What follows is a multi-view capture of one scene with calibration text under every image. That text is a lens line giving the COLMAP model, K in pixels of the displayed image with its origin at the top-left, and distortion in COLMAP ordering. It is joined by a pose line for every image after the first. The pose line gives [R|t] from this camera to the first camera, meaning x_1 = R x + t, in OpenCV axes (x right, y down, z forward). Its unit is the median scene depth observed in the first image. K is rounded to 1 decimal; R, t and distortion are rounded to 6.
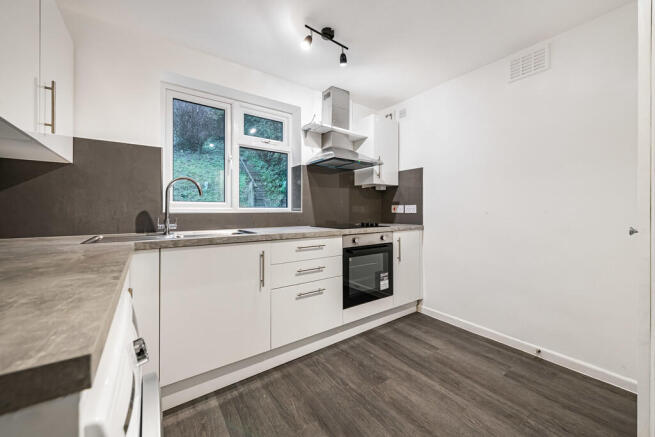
lens RADIAL K [[256.6, 0, 338.3], [0, 256.6, 210.5], [0, 0, 1]] dist [-0.002141, -0.000348]
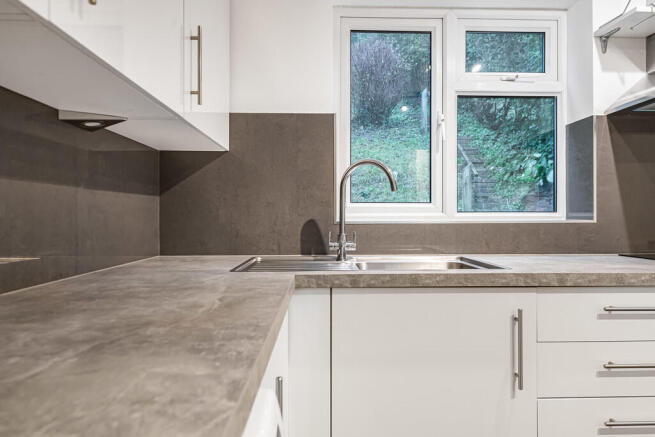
lens RADIAL K [[437.7, 0, 327.5], [0, 437.7, 218.5], [0, 0, 1]] dist [-0.002128, -0.000315]
pose [[0.811183, 0.001321, -0.584791, -0.082736], [0.000832, 0.999994, 0.003413, -0.003180], [0.584791, -0.003255, 0.811177, 0.127165]]
